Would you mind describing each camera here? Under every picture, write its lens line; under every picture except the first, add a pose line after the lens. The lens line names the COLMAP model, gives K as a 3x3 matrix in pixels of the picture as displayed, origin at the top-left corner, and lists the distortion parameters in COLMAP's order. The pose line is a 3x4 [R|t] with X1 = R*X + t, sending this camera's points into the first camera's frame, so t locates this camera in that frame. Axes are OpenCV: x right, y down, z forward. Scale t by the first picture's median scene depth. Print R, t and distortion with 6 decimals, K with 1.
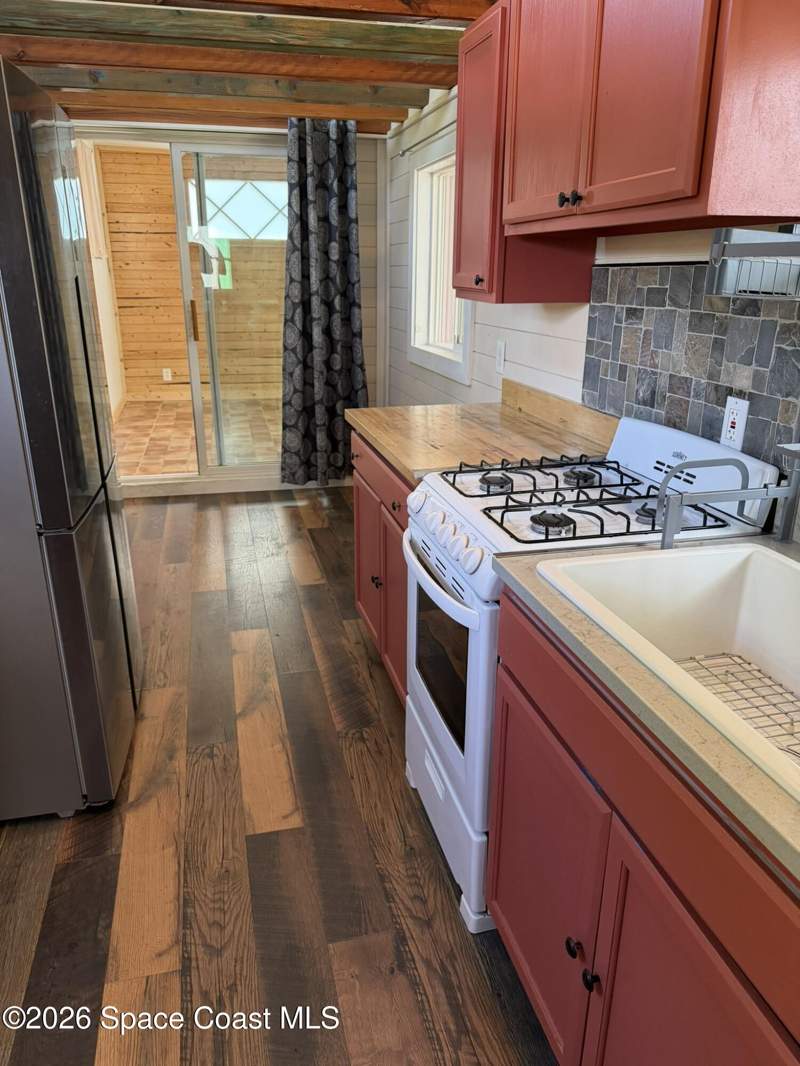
lens RADIAL K [[763.1, 0, 399.8], [0, 763.1, 533.7], [0, 0, 1]] dist [0.003368, -0.003709]
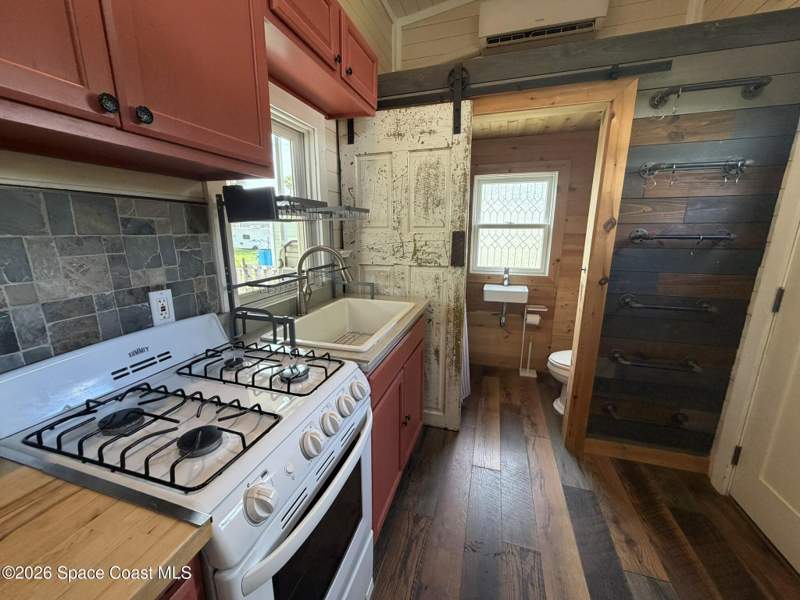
lens RADIAL K [[323.2, 0, 395.2], [0, 323.2, 303.4], [0, 0, 1]] dist [-0.004905, -0.000286]
pose [[-0.856306, -0.115745, 0.503332, -0.239336], [0.168950, 0.858167, 0.484773, -0.362725], [-0.488053, 0.500152, -0.715298, 1.184098]]
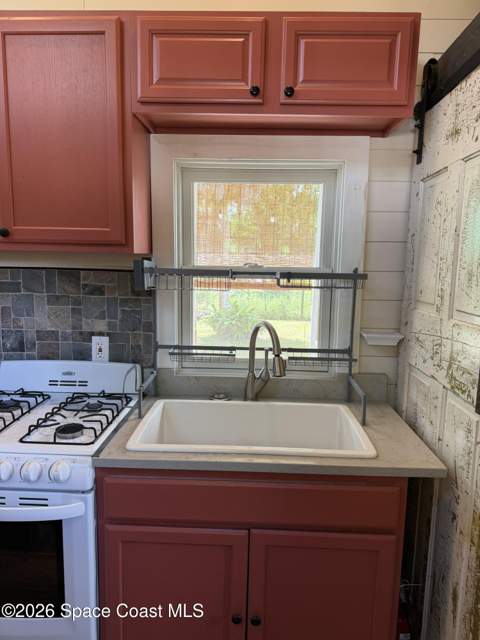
lens RADIAL K [[458.2, 0, 240.7], [0, 458.2, 320.6], [0, 0, 1]] dist [0.003368, -0.003709]
pose [[0.276602, -0.143339, 0.950234, -0.537443], [0.296423, 0.953323, 0.057520, -0.169649], [-0.914125, 0.265762, 0.306180, 0.294780]]
